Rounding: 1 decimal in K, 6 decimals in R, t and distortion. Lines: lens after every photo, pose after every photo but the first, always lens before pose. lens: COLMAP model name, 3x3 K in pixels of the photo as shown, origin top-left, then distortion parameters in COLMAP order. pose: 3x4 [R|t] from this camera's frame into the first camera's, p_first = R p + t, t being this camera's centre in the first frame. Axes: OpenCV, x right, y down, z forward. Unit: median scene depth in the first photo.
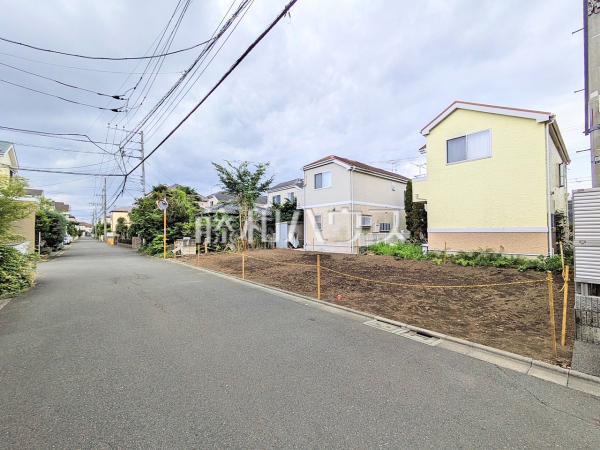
lens RADIAL K [[251.5, 0, 300.0], [0, 251.5, 225.0], [0, 0, 1]] dist [0.000559, 0.000521]
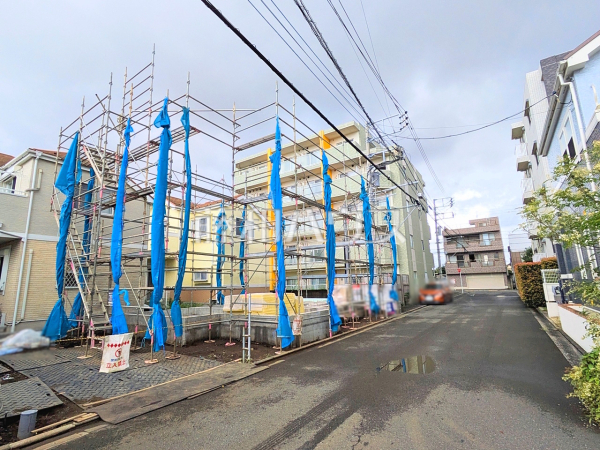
lens RADIAL K [[305.8, 0, 296.4], [0, 305.8, 225.4], [0, 0, 1]] dist [0.001148, -0.000024]
pose [[-0.261024, 0.192691, 0.945905, -0.732125], [-0.002607, 0.979731, -0.200301, 0.020172], [-0.965329, -0.054749, -0.255231, 0.799048]]
